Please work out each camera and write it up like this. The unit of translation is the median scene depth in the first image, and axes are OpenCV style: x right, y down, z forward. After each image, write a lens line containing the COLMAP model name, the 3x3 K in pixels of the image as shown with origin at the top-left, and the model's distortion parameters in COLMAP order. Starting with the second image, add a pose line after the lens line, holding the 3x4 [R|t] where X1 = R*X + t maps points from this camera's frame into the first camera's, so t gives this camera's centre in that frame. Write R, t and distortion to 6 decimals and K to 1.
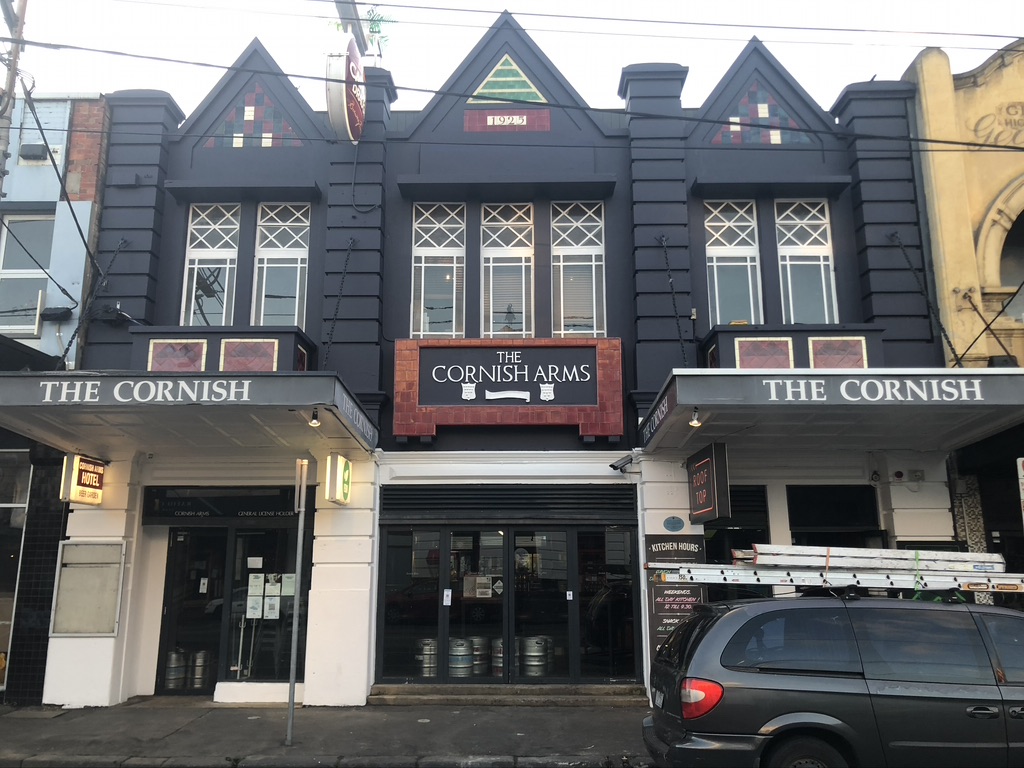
lens RADIAL K [[848.3, 0, 501.3], [0, 848.3, 382.6], [0, 0, 1]] dist [-0.033753, 0.022713]
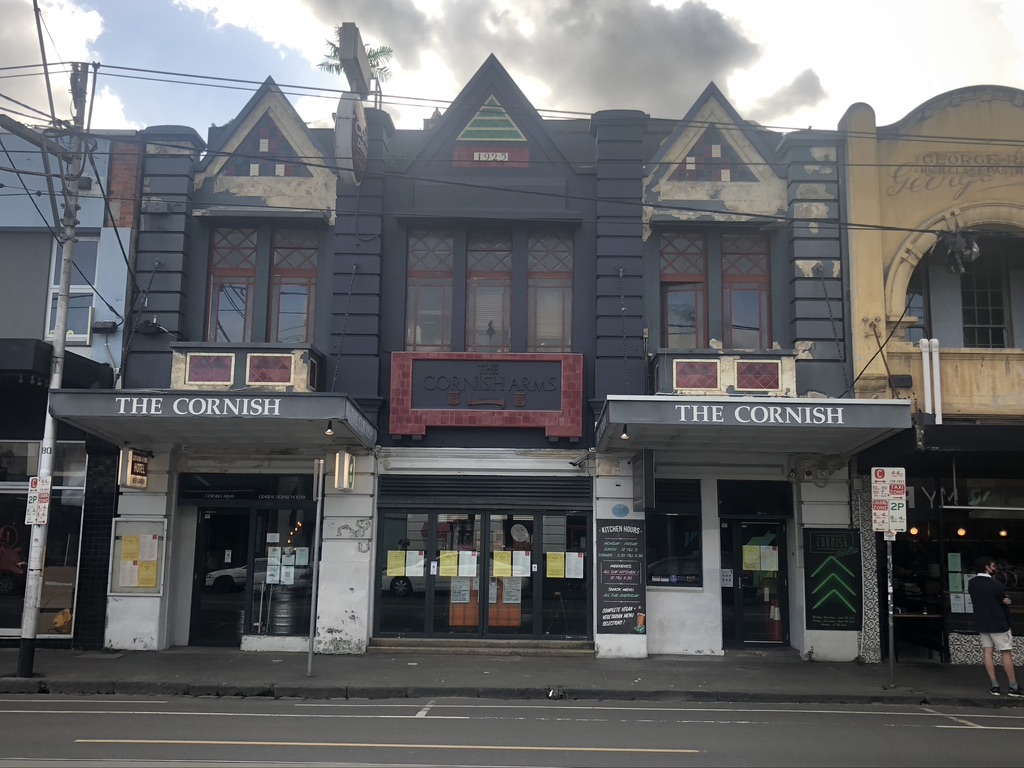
lens RADIAL K [[1001.2, 0, 520.7], [0, 1001.2, 383.9], [0, 0, 1]] dist [-0.018797, 0.000000]
pose [[0.999863, 0.014554, 0.007841, 0.045489], [-0.014997, 0.998094, 0.059863, -0.095973], [-0.006954, -0.059973, 0.998176, -0.410132]]
